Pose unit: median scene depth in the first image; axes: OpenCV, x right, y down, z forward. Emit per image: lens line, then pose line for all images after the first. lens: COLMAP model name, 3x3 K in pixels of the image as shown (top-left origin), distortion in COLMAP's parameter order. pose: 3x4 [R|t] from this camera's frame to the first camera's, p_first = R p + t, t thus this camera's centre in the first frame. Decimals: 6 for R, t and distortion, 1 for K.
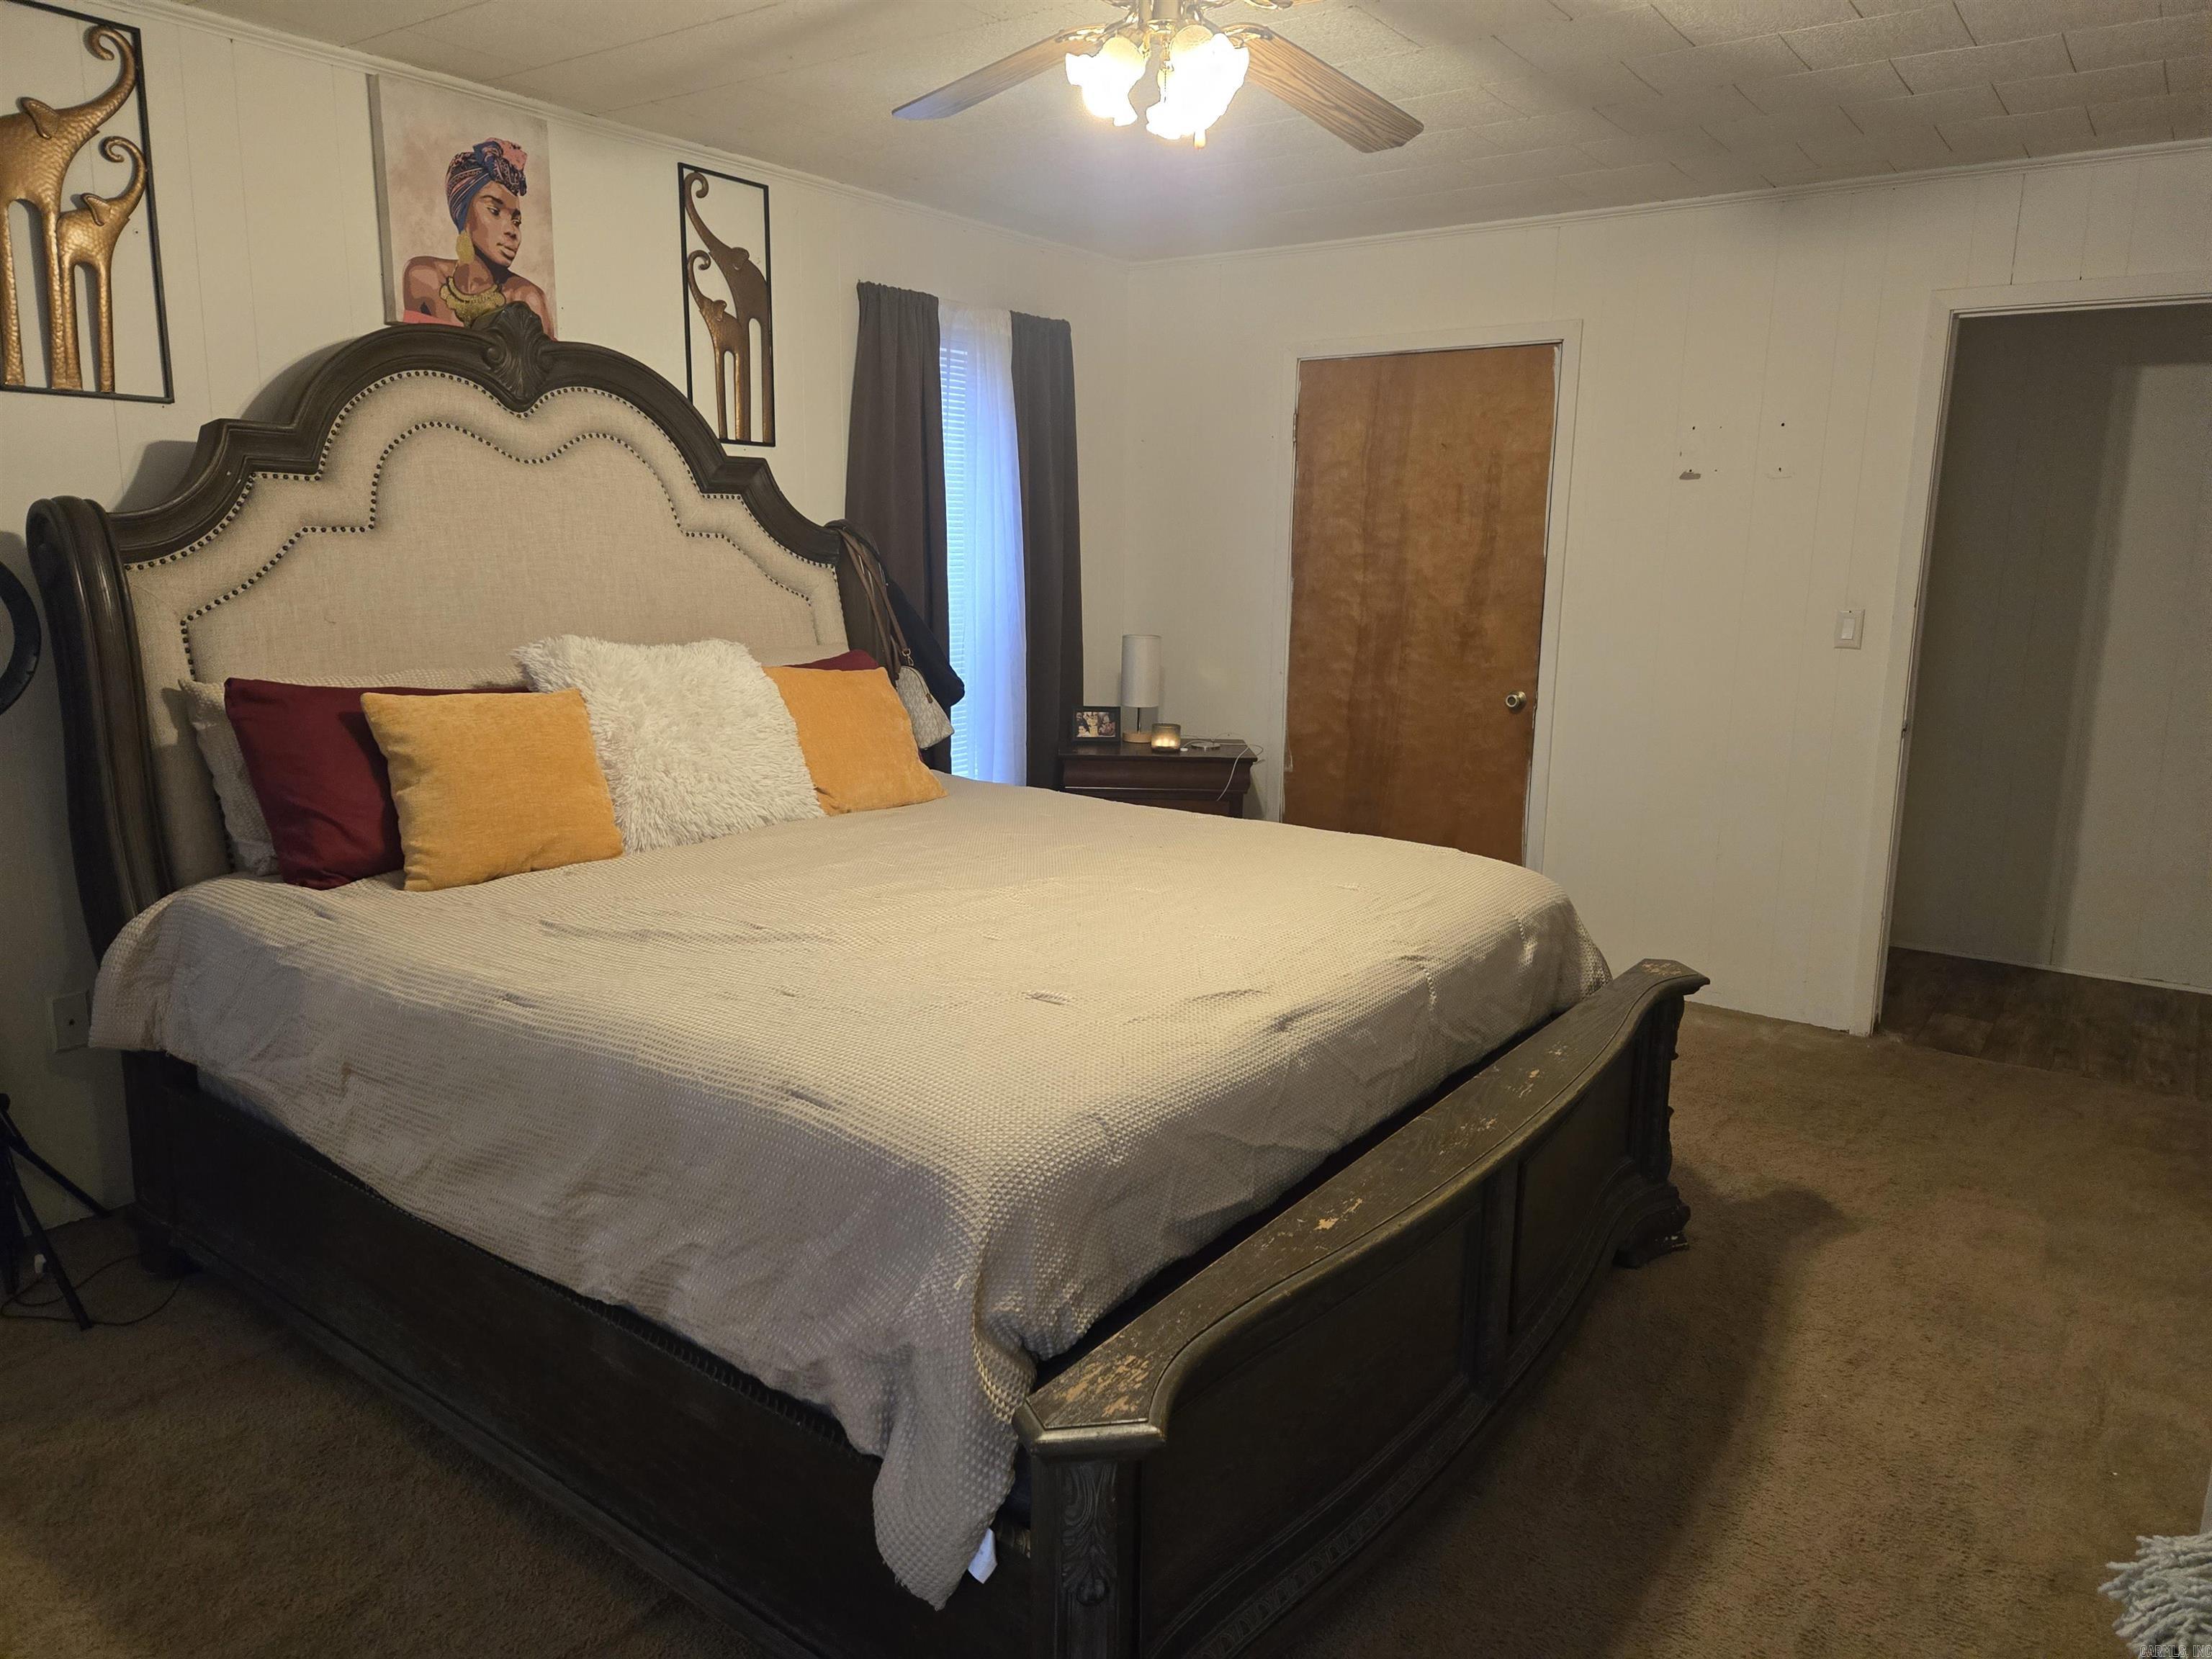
lens RADIAL K [[1529.1, 0, 1097.2], [0, 1529.1, 817.5], [0, 0, 1]] dist [0.086997, -0.078476]
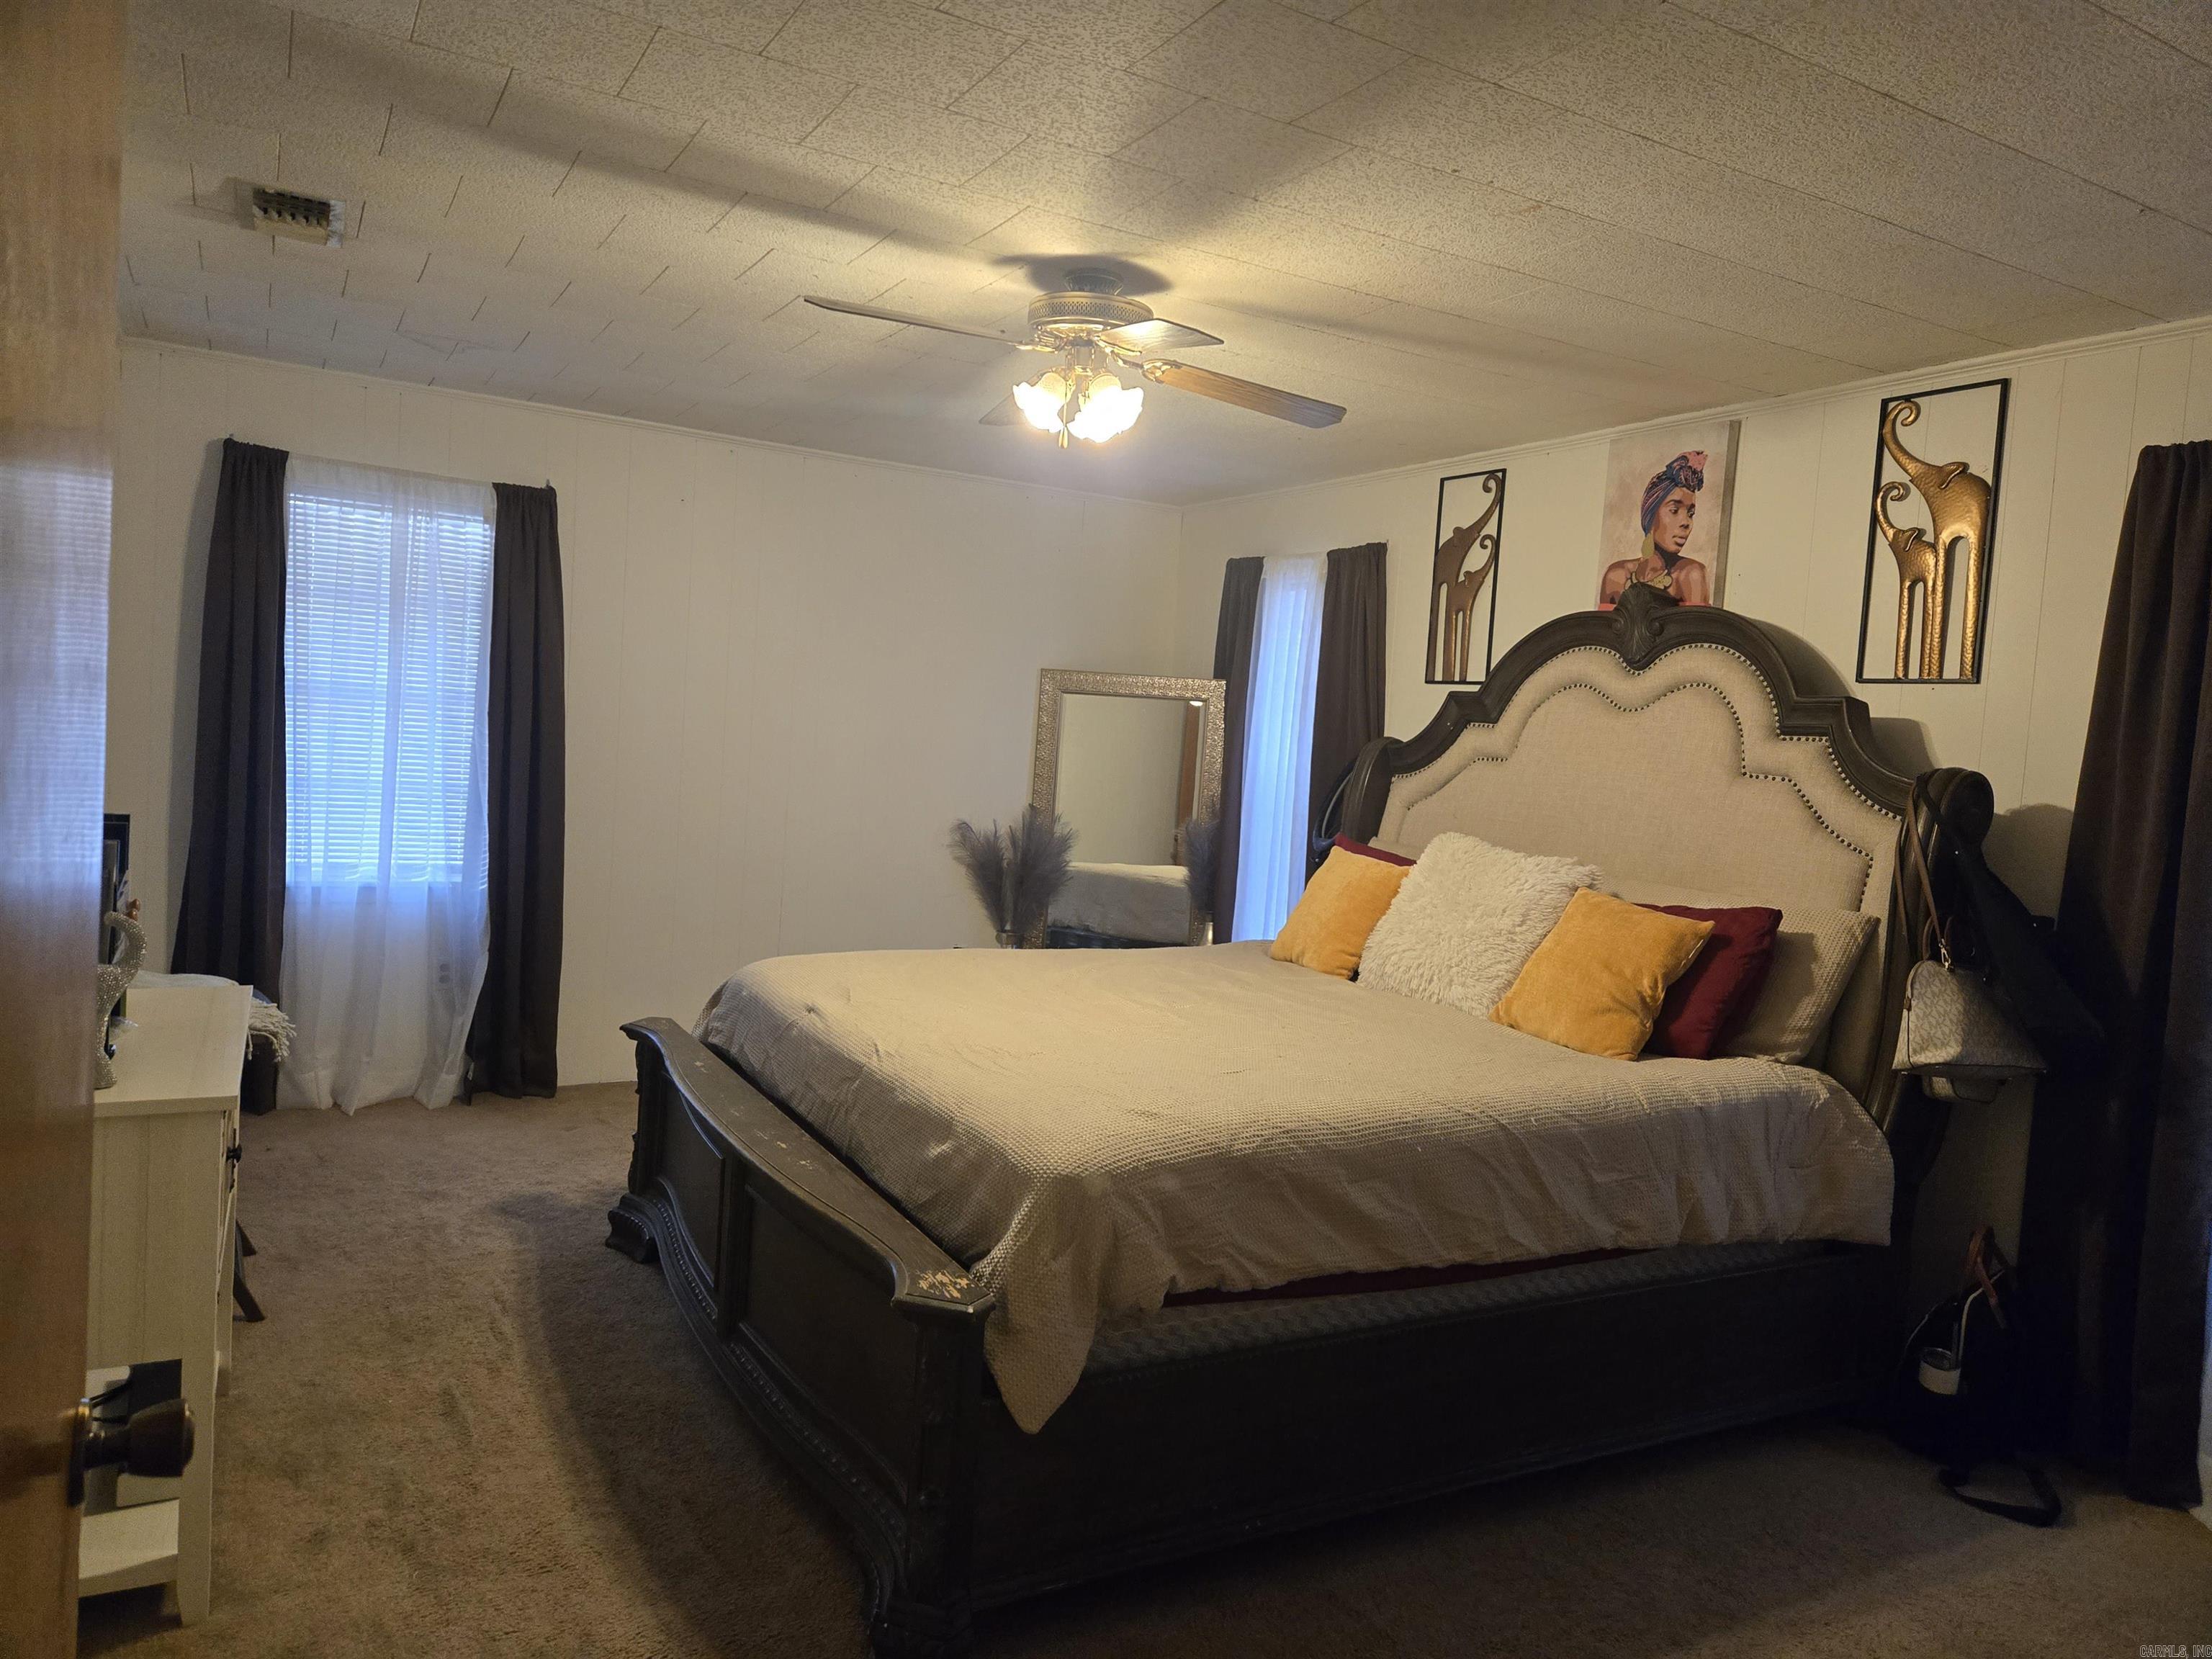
lens RADIAL K [[1529.1, 0, 1106.4], [0, 1529.1, 820.5], [0, 0, 1]] dist [0.086997, -0.078476]
pose [[-0.434667, 0.010503, -0.900530, 0.891826], [-0.233186, 0.964519, 0.123803, -0.202698], [0.869879, 0.263804, -0.416796, 1.179727]]
